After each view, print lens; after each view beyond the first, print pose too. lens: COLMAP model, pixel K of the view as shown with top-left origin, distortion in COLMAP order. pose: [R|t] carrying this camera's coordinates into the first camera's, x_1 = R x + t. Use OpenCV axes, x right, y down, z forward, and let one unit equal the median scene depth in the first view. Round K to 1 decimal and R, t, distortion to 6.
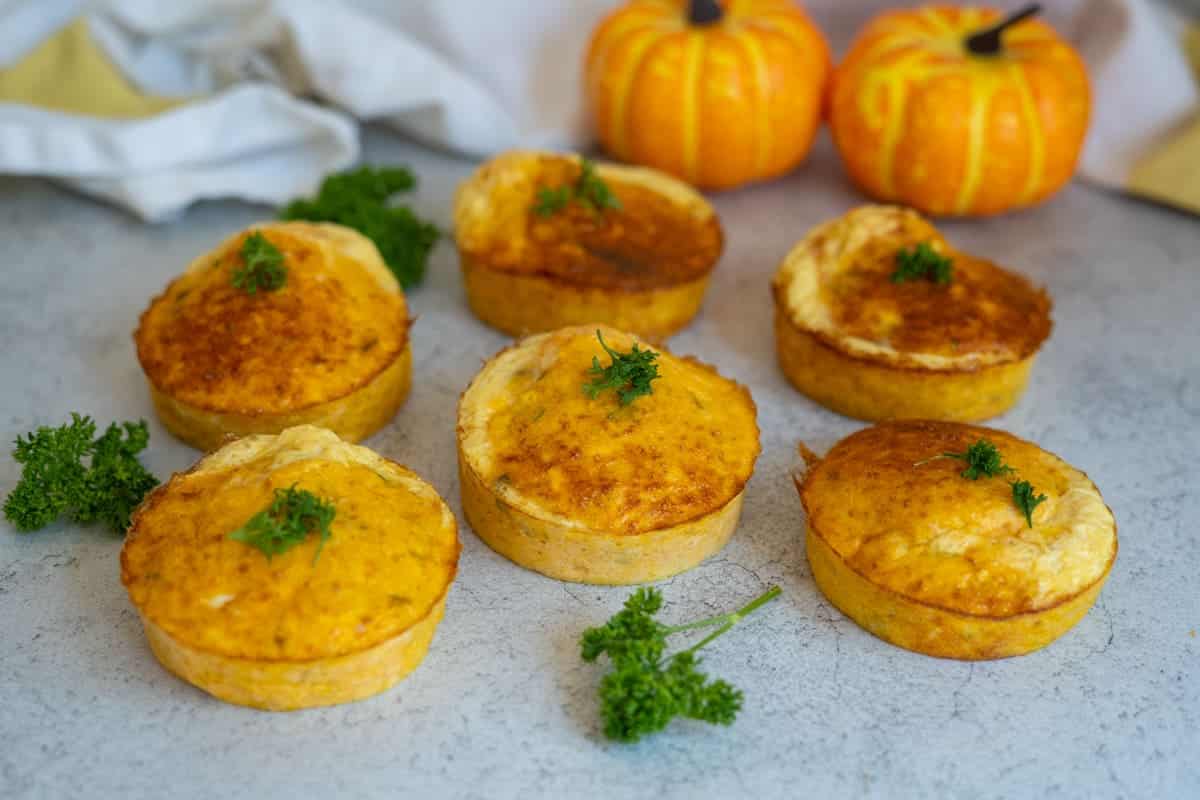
lens RADIAL K [[1915.3, 0, 600.0], [0, 1915.3, 400.0], [0, 0, 1]] dist [-0.080669, -0.014463]
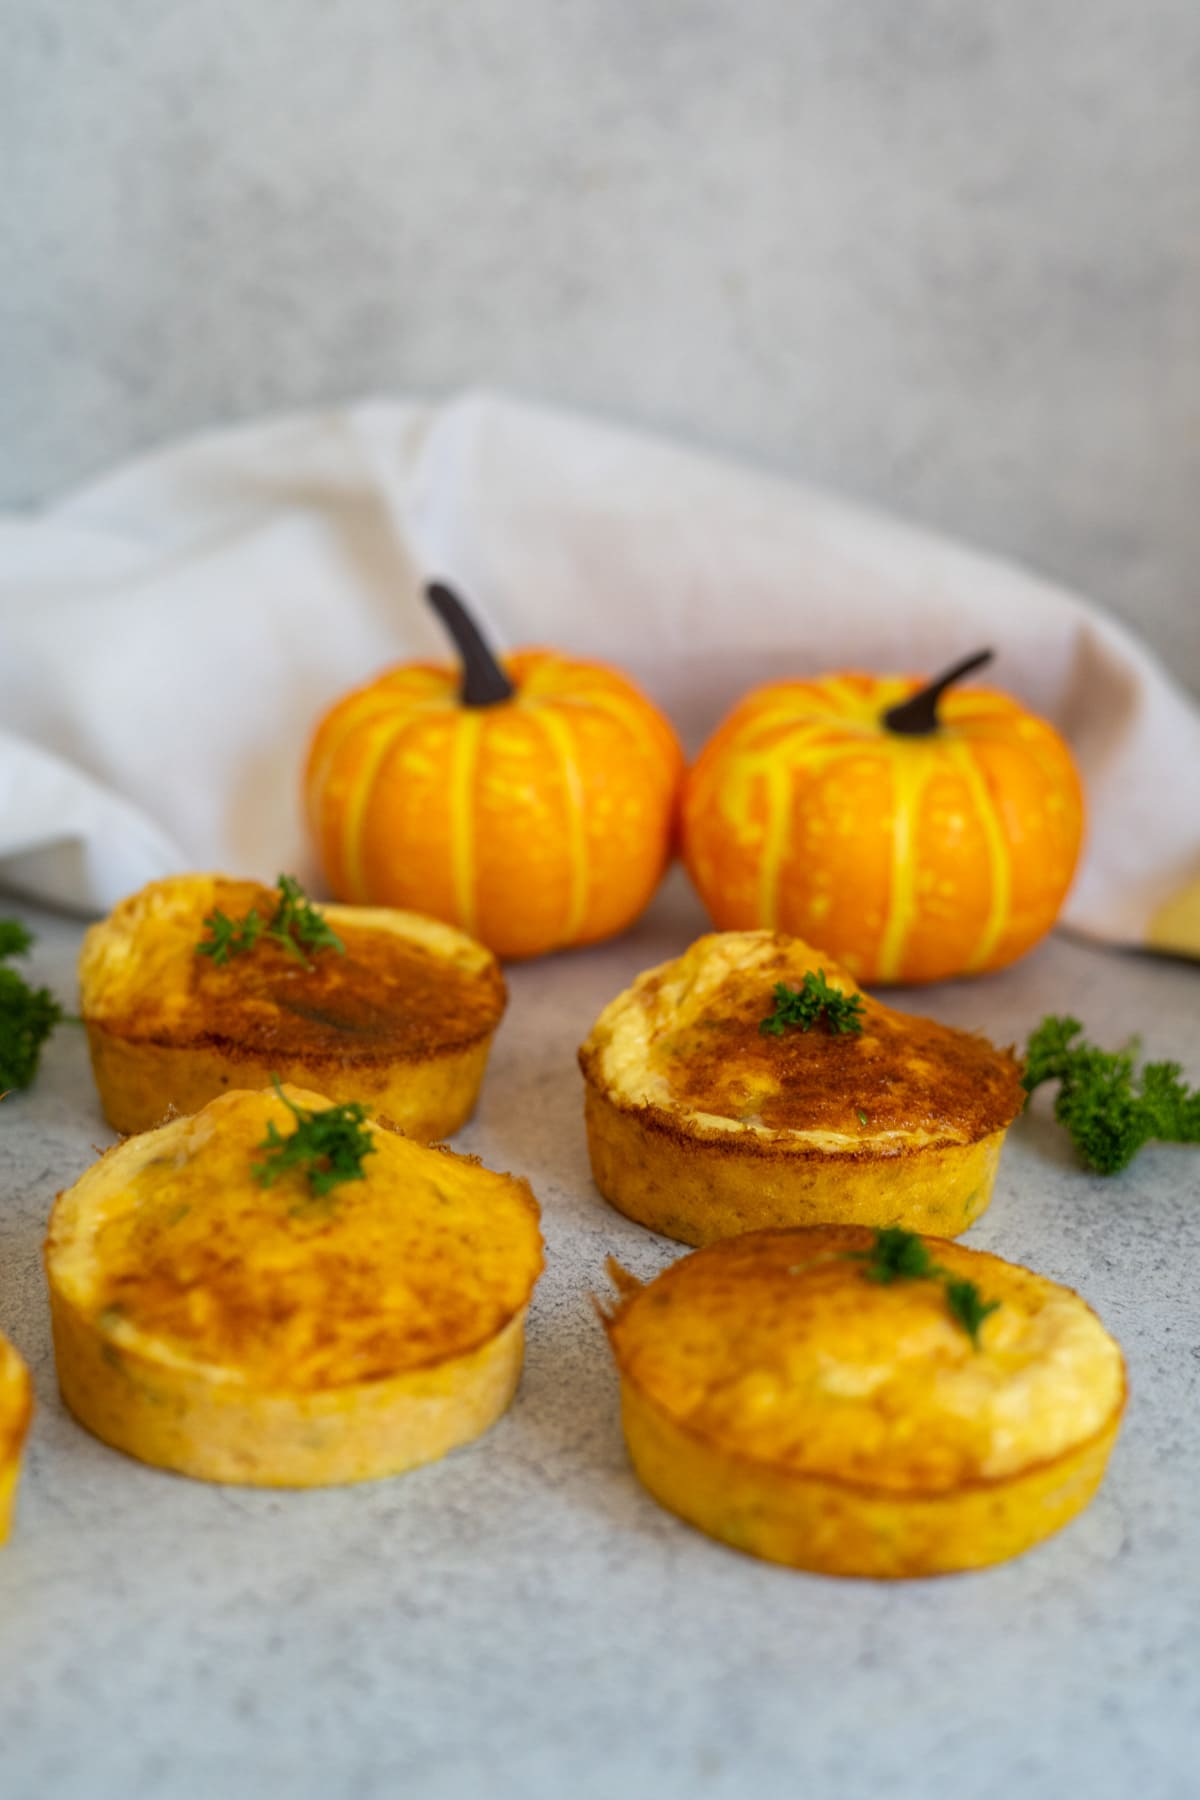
lens RADIAL K [[2872.9, 0, 600.0], [0, 2872.9, 900.0], [0, 0, 1]] dist [-0.080669, -0.014463]
pose [[0.998427, -0.018386, 0.052963, 0.054256], [0.029547, 0.975415, -0.218384, 0.110105], [-0.047645, 0.219606, 0.974425, 0.079222]]
